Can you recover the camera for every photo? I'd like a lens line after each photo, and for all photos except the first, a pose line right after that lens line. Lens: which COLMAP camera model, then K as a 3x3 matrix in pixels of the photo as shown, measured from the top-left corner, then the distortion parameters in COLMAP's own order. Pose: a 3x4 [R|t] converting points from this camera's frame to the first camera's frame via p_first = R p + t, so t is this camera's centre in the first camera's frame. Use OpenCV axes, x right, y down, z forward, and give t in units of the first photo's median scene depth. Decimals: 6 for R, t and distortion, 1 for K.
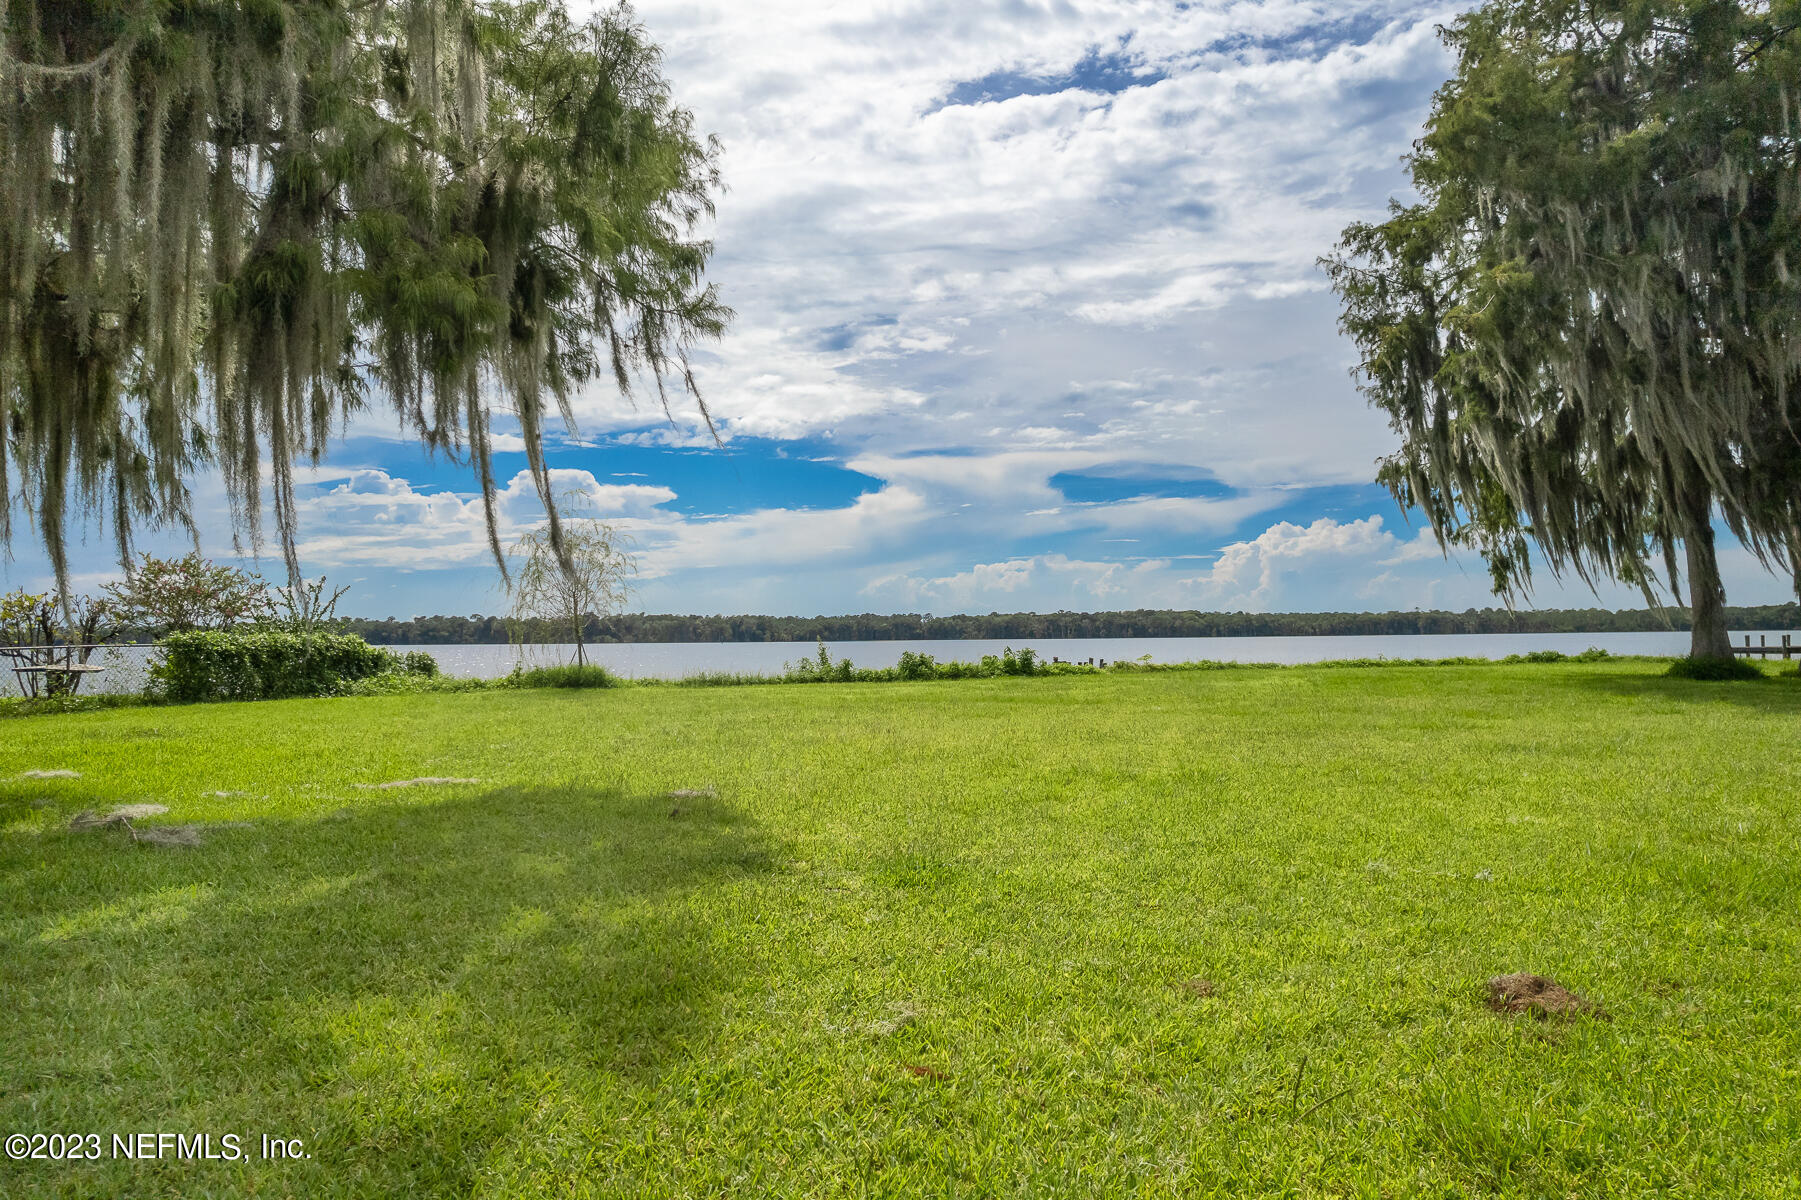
lens RADIAL K [[1143.1, 0, 906.7], [0, 1143.1, 572.4], [0, 0, 1]] dist [-0.008242, -0.001498]
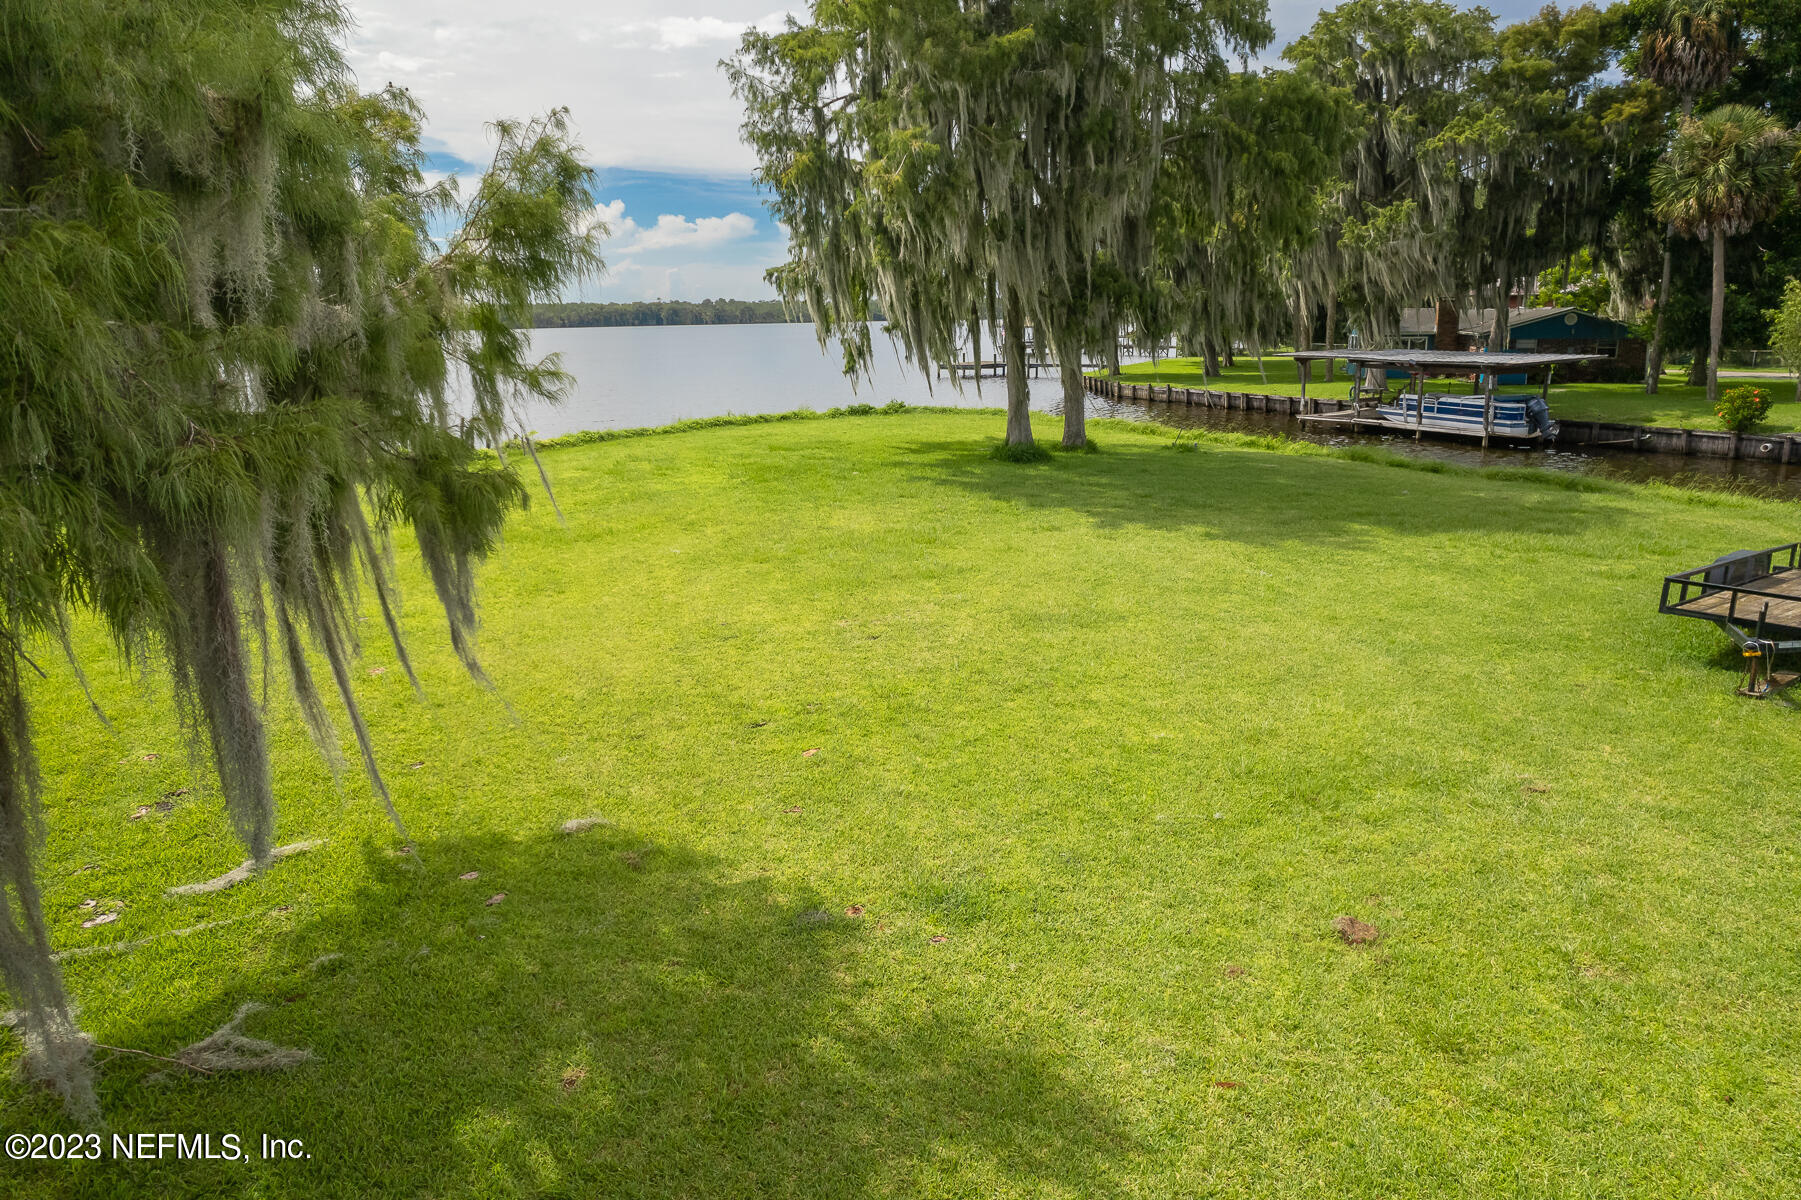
lens RADIAL K [[1158.6, 0, 893.9], [0, 1158.6, 598.9], [0, 0, 1]] dist [-0.082208, 0.078427]
pose [[0.815872, -0.137240, 0.561709, -0.145424], [-0.028408, 0.960739, 0.275995, -0.090991], [-0.577534, -0.241134, 0.779942, -0.008598]]
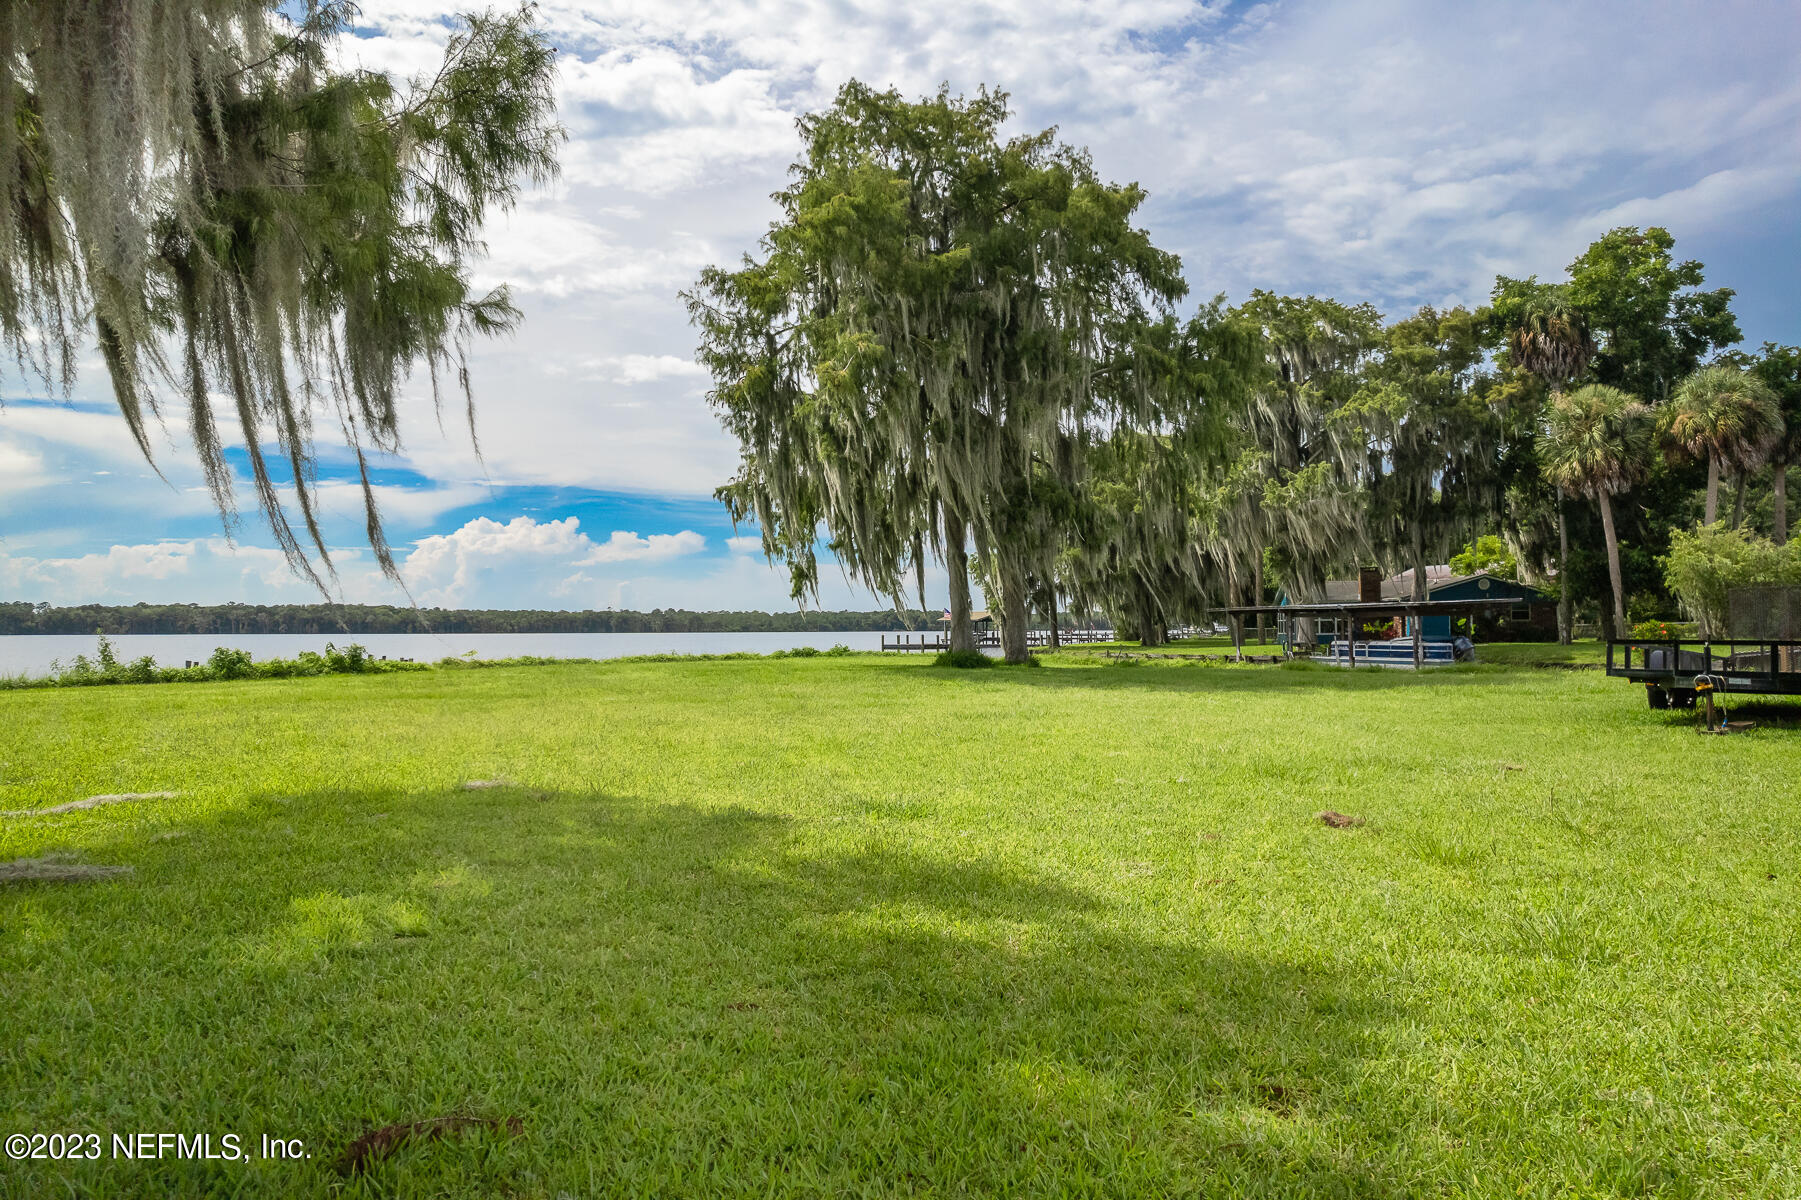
lens RADIAL K [[1158.6, 0, 893.9], [0, 1158.6, 598.9], [0, 0, 1]] dist [-0.082208, 0.078427]
pose [[0.787832, 0.024257, 0.615413, -0.144204], [-0.040035, 0.999128, 0.011871, 0.000494], [-0.614588, -0.033990, 0.788116, -0.013850]]
